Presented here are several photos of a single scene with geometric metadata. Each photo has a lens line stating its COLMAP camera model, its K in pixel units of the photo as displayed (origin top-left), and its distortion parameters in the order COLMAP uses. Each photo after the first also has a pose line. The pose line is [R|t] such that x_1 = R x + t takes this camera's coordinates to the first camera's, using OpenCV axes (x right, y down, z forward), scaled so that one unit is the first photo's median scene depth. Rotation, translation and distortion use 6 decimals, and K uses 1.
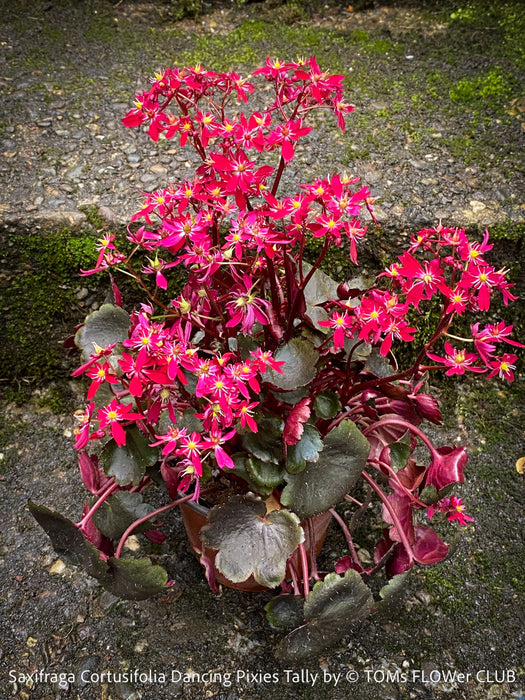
lens RADIAL K [[937.3, 0, 262.5], [0, 937.3, 350.0], [0, 0, 1]] dist [0.176430, -0.631141]
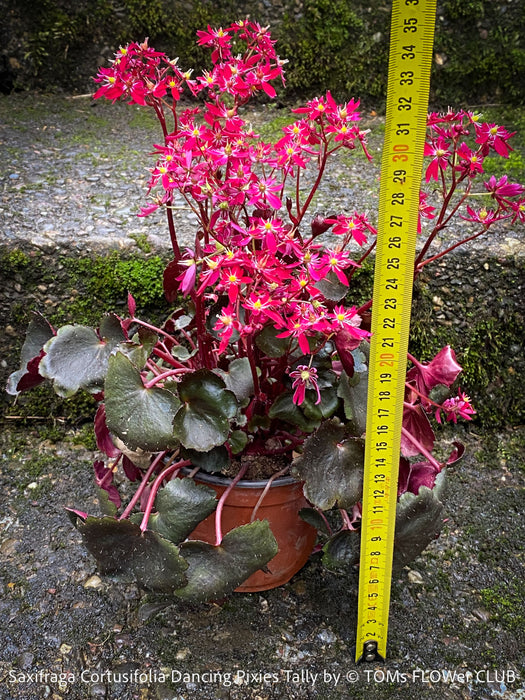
lens RADIAL K [[937.3, 0, 262.5], [0, 937.3, 350.0], [0, 0, 1]] dist [0.176430, -0.631141]
pose [[0.999899, 0.011685, 0.008124, -0.053749], [-0.009508, 0.973241, -0.229592, 0.206009], [-0.010589, 0.229491, 0.973253, 0.022955]]
